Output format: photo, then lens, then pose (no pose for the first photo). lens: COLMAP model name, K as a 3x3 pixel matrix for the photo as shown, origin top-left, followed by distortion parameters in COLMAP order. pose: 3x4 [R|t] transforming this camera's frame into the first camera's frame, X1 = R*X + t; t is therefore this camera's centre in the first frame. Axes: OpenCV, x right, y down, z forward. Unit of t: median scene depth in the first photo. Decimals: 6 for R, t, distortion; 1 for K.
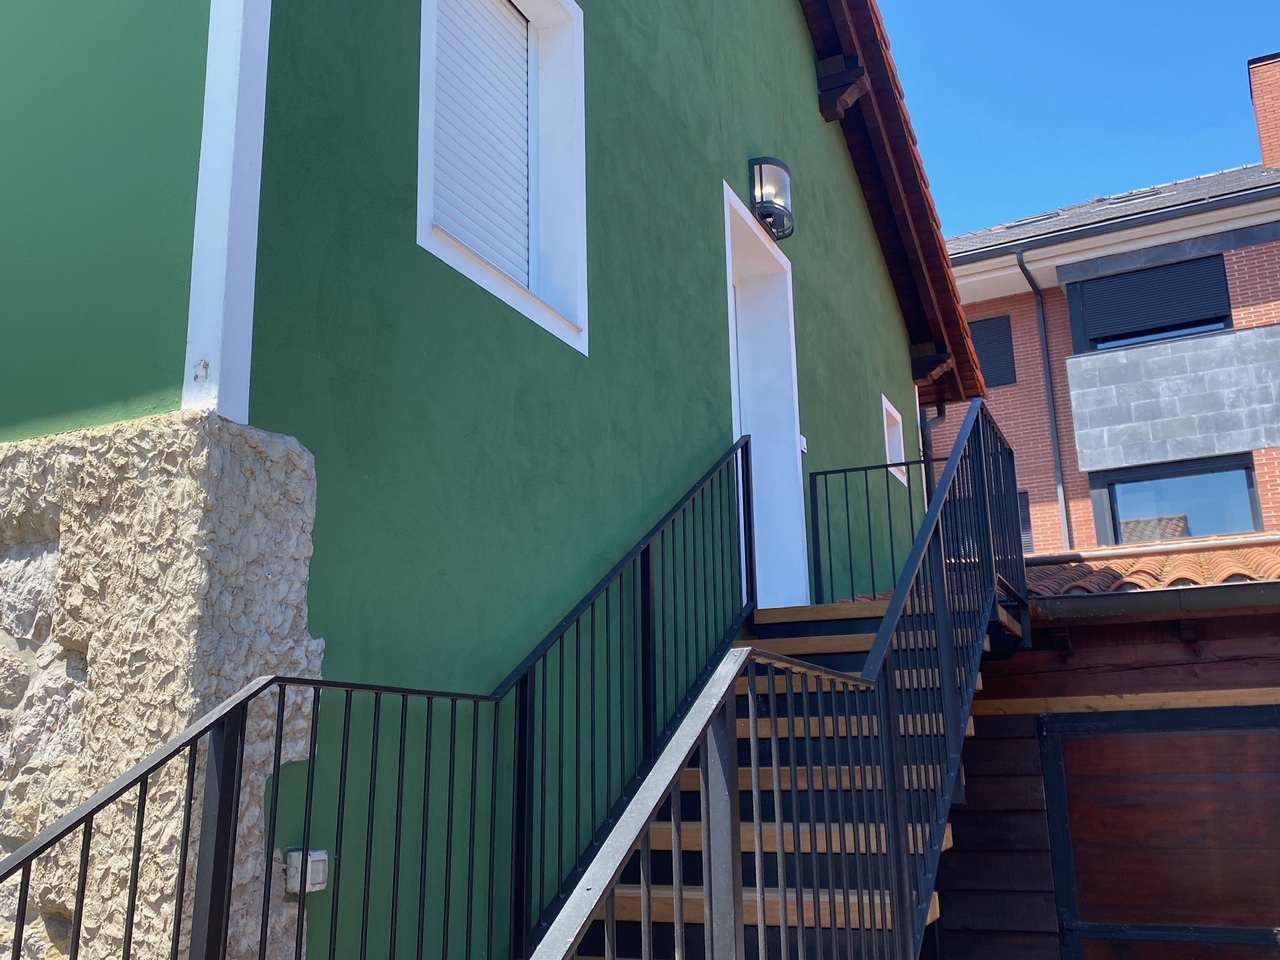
lens RADIAL K [[1185.4, 0, 636.3], [0, 1185.4, 480.5], [0, 0, 1]] dist [0.014214, 0.000000]
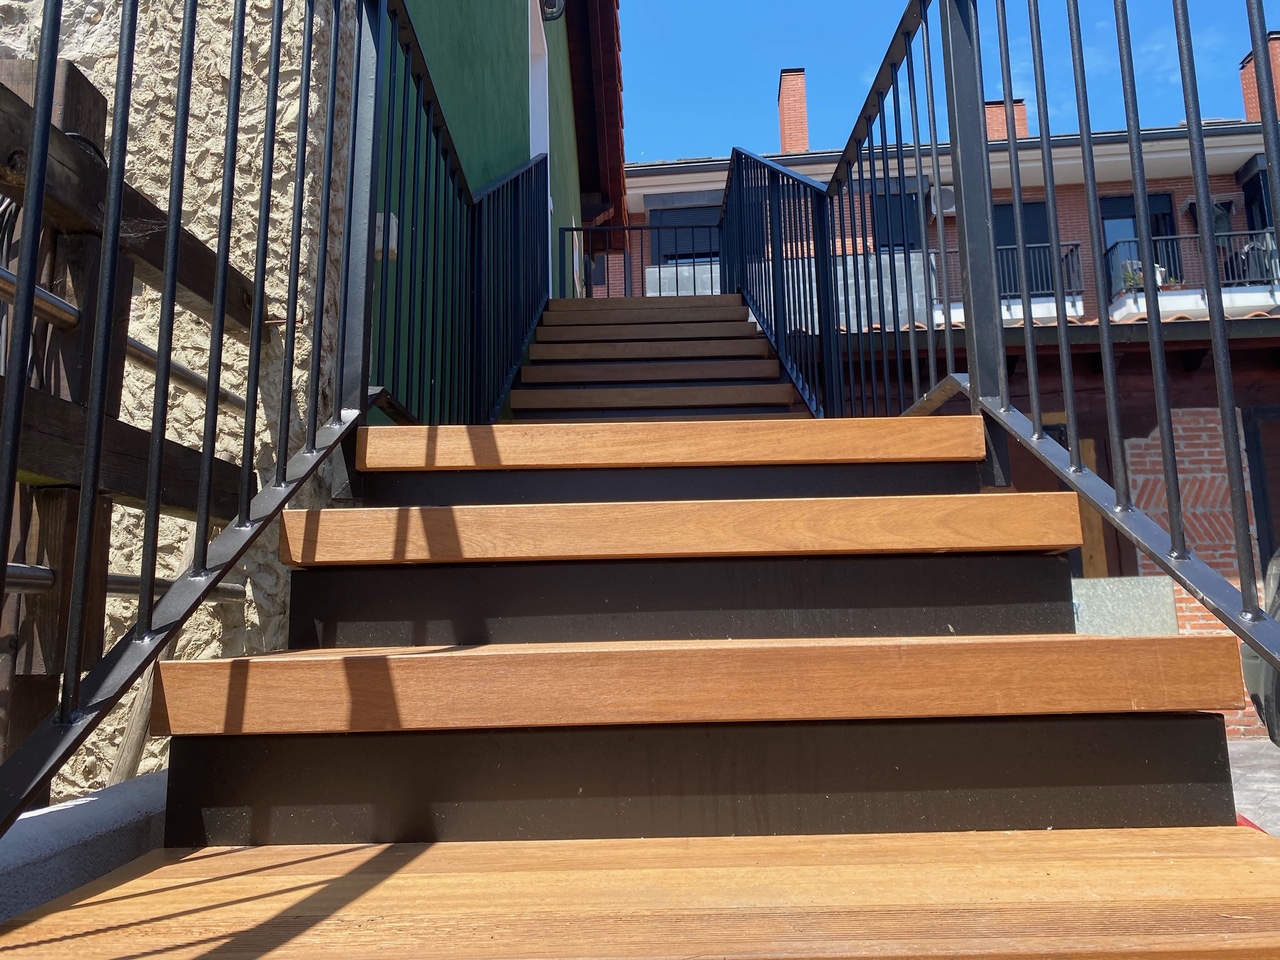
lens RADIAL K [[949.7, 0, 639.9], [0, 949.7, 475.8], [0, 0, 1]] dist [0.001542, -0.010273]
pose [[0.912668, 0.053547, 0.405178, -0.391447], [-0.084131, 0.994763, 0.058040, 0.461096], [-0.399948, -0.087059, 0.912394, 0.196054]]
